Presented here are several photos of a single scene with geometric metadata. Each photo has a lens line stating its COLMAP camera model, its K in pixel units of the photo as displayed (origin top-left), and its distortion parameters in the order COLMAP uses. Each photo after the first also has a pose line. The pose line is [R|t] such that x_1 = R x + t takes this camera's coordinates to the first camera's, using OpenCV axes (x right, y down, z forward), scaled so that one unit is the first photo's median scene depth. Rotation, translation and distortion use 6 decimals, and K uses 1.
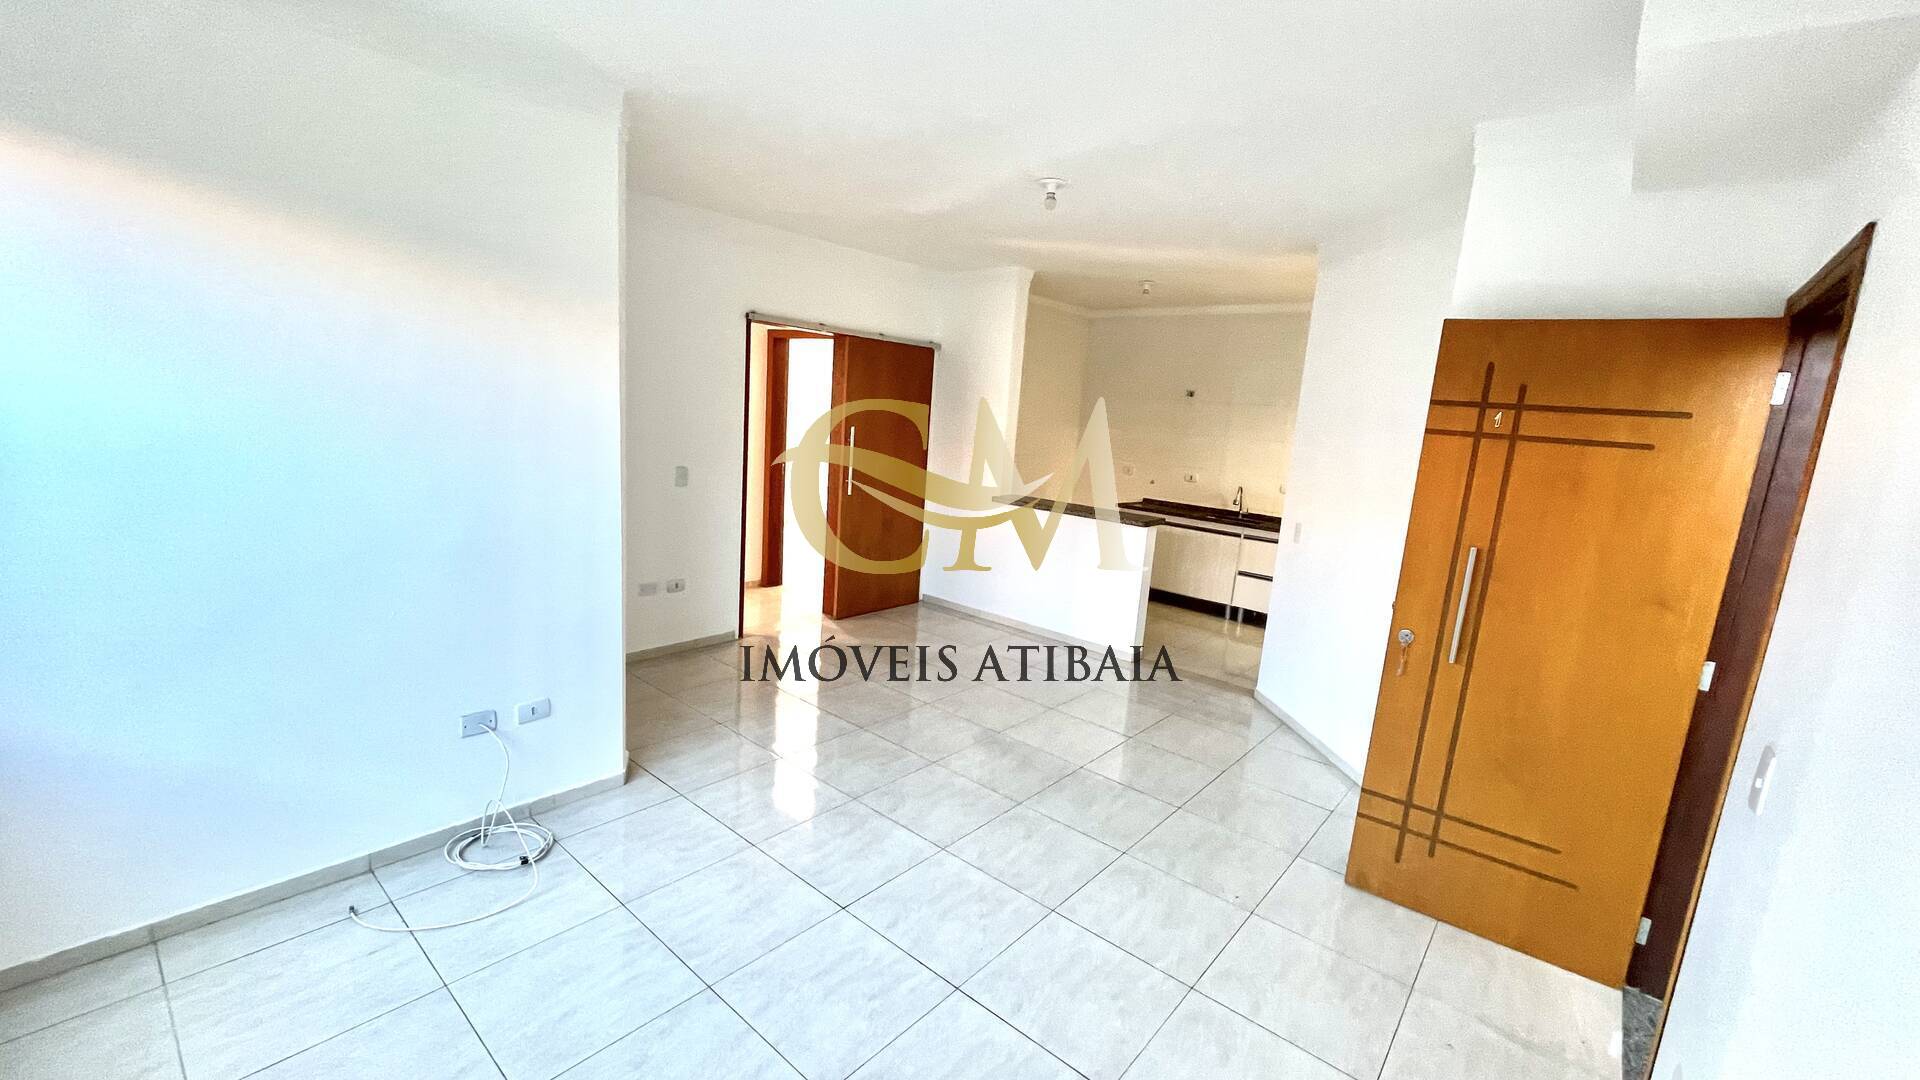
lens RADIAL K [[774.0, 0, 967.6], [0, 774.0, 535.5], [0, 0, 1]] dist [-0.000687, 0.000941]
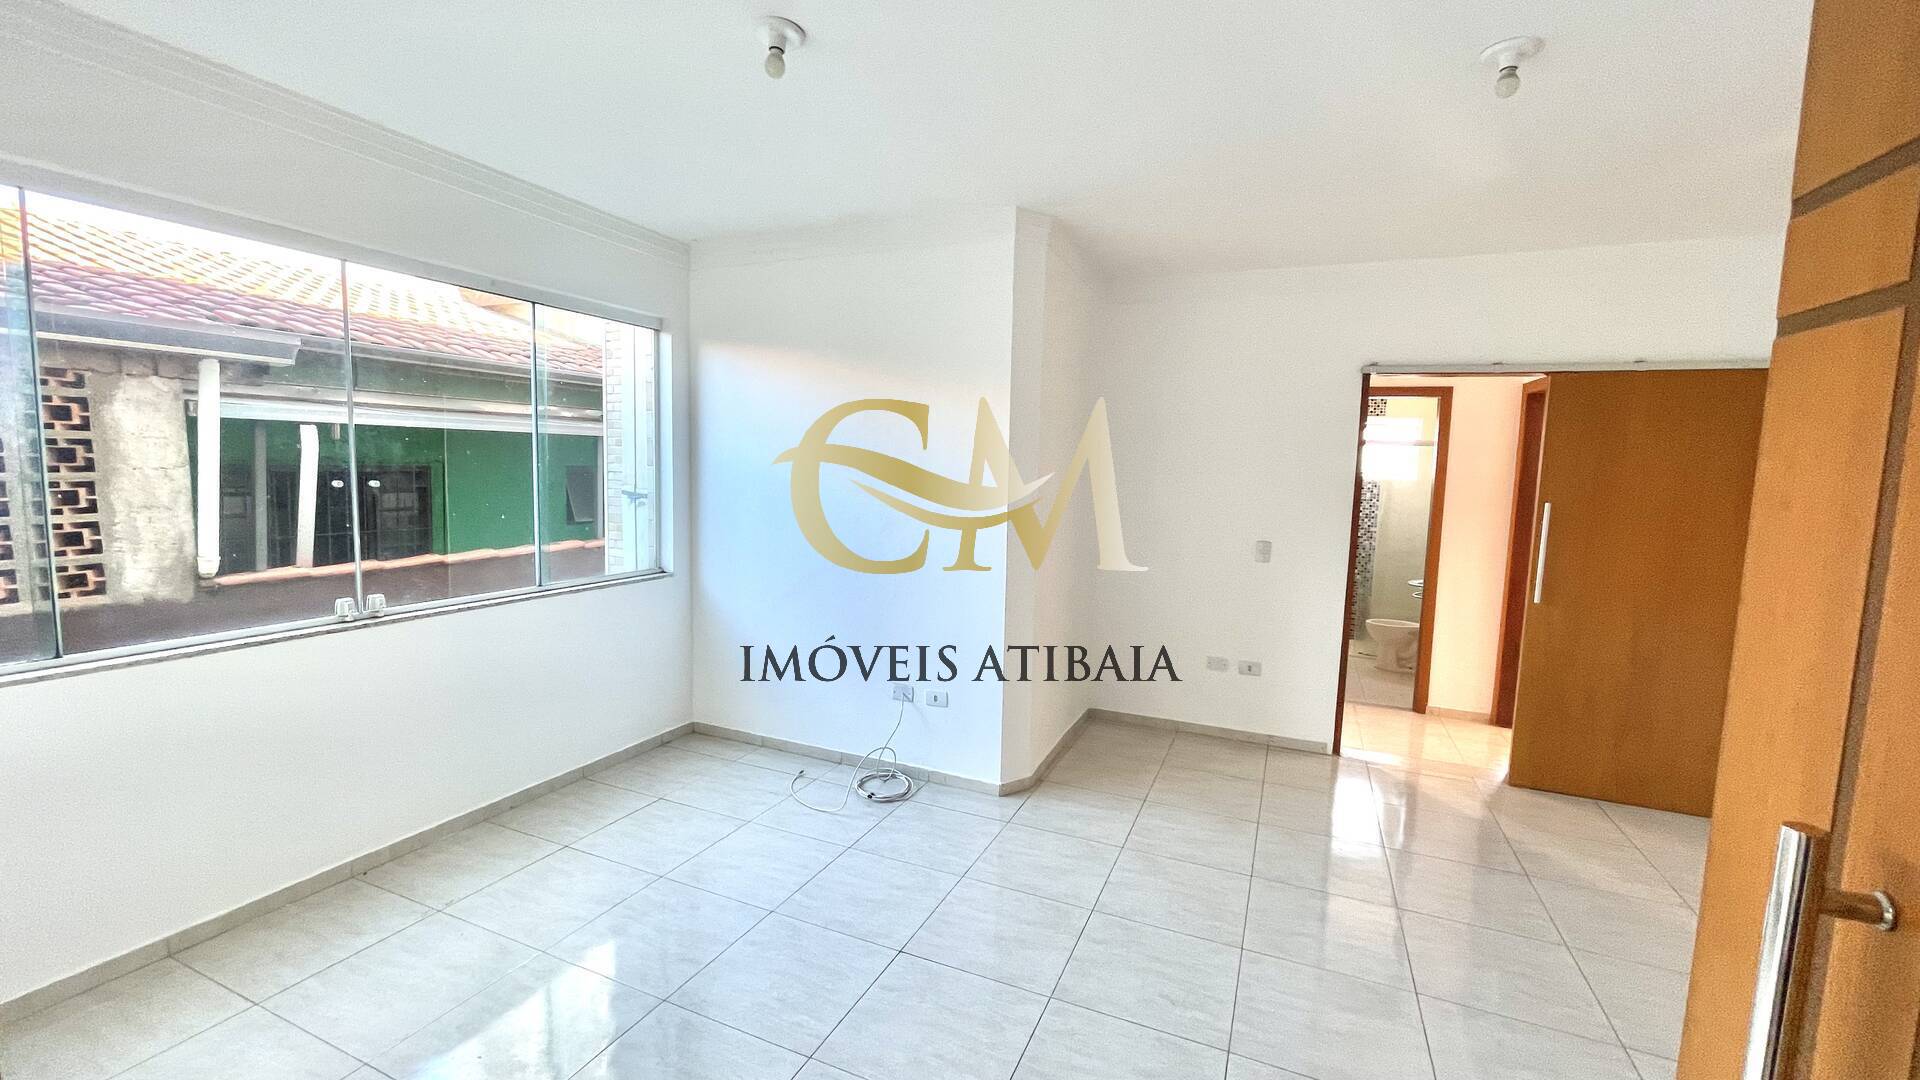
lens RADIAL K [[774.0, 0, 957.8], [0, 774.0, 535.3], [0, 0, 1]] dist [-0.000687, 0.000941]
pose [[0.272306, 0.020618, -0.961990, 0.570292], [-0.163883, 0.986157, -0.025254, -0.016323], [0.948152, 0.164530, 0.271915, 0.519689]]
